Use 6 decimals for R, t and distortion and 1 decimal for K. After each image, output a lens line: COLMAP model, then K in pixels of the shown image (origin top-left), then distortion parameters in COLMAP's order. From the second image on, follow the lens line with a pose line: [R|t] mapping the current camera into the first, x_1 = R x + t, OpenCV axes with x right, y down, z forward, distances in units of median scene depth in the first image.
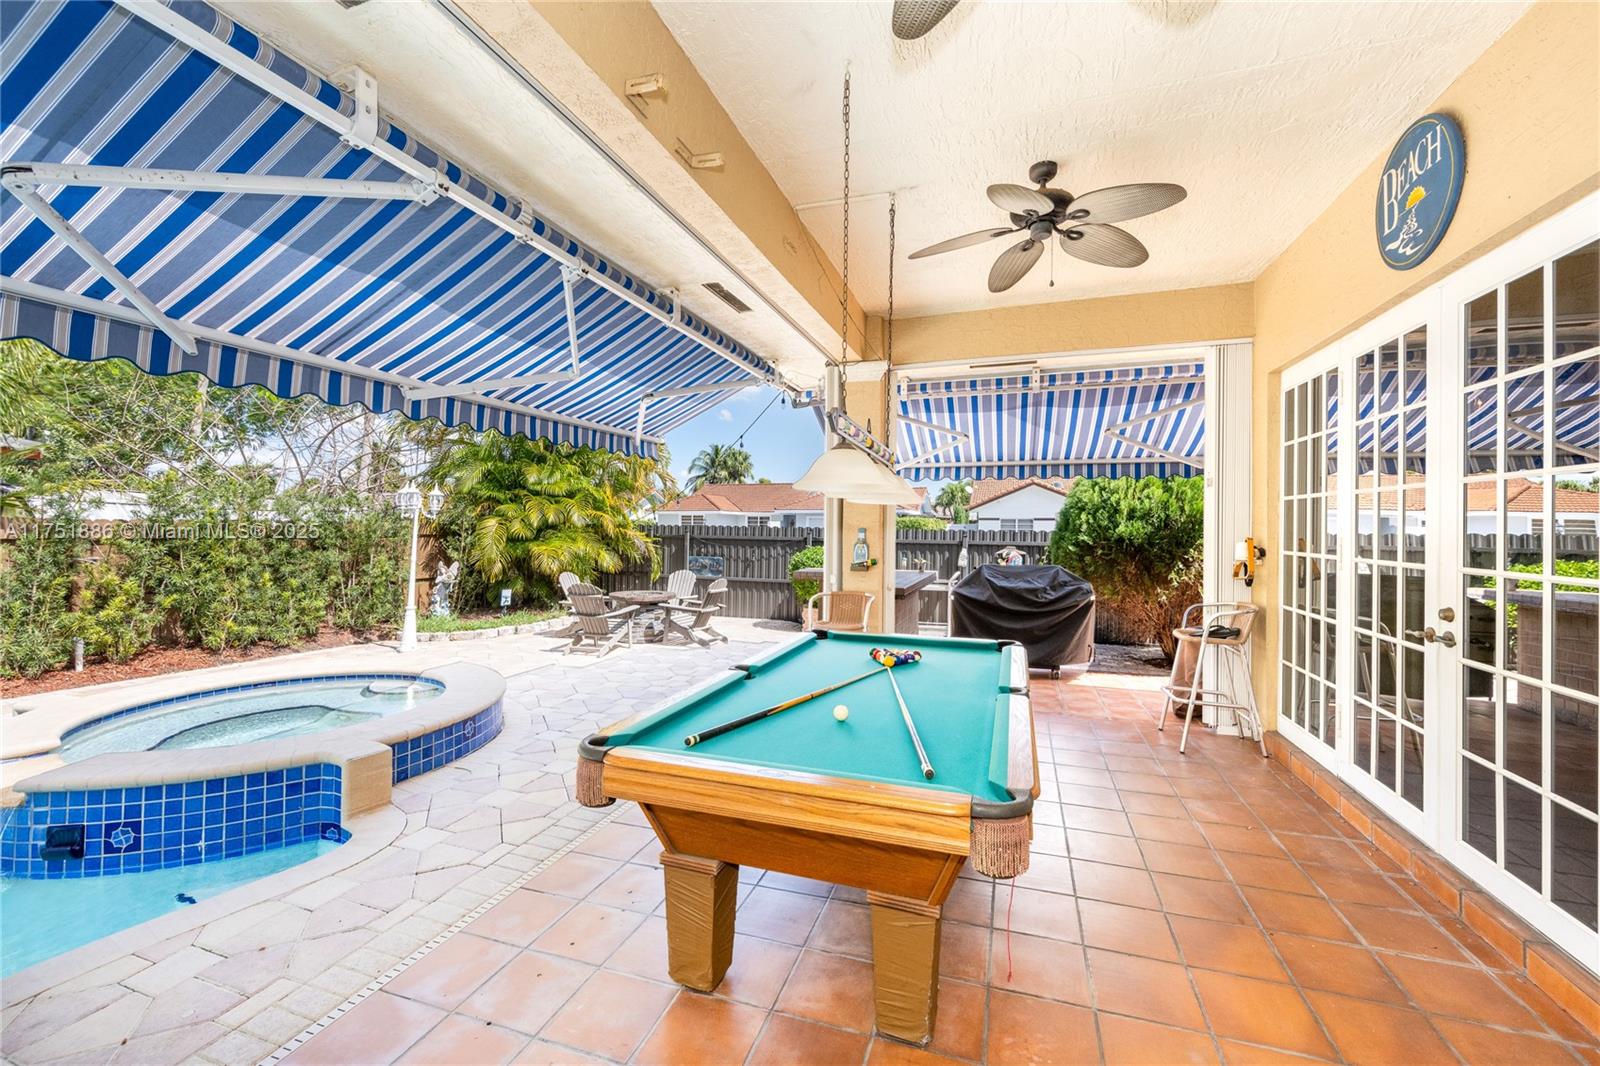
lens RADIAL K [[634.1, 0, 790.3], [0, 634.1, 501.0], [0, 0, 1]] dist [-0.001729, -0.001062]
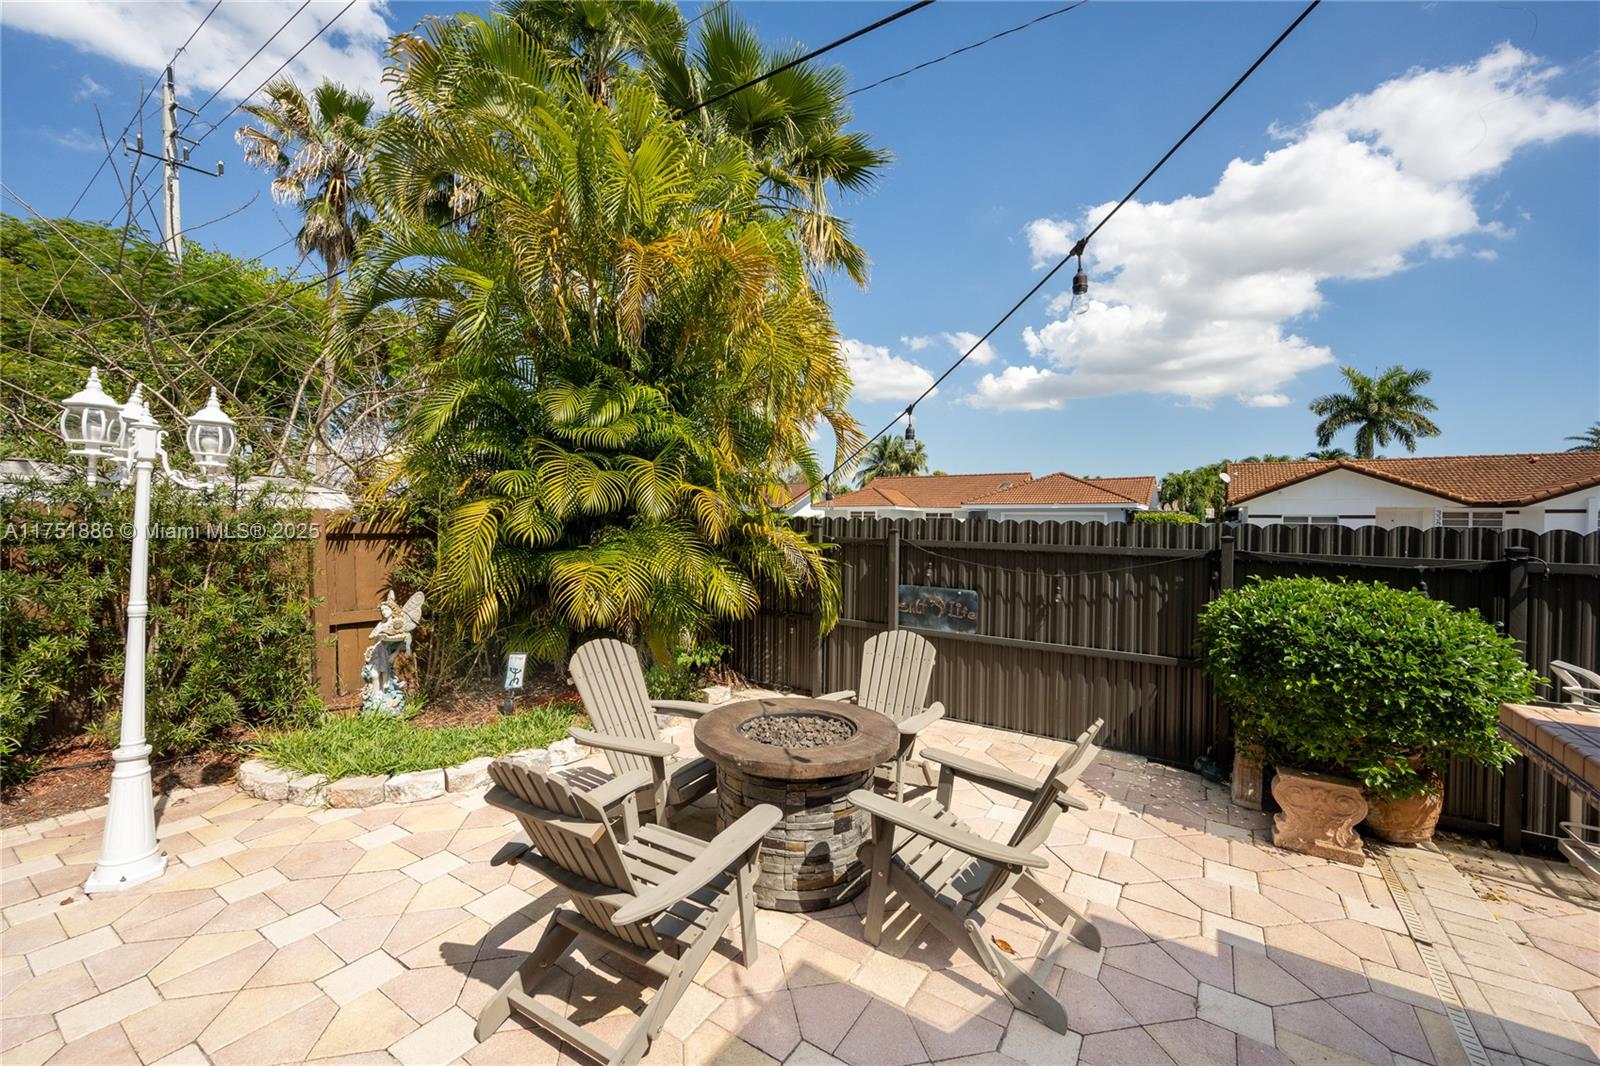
lens RADIAL K [[634.1, 0, 790.8], [0, 634.1, 520.1], [0, 0, 1]] dist [-0.001729, -0.001062]
pose [[0.967534, 0.004185, -0.252707, -0.131465], [0.004201, 0.999458, 0.032639, 0.026334], [0.252707, -0.032641, 0.966992, 0.588389]]
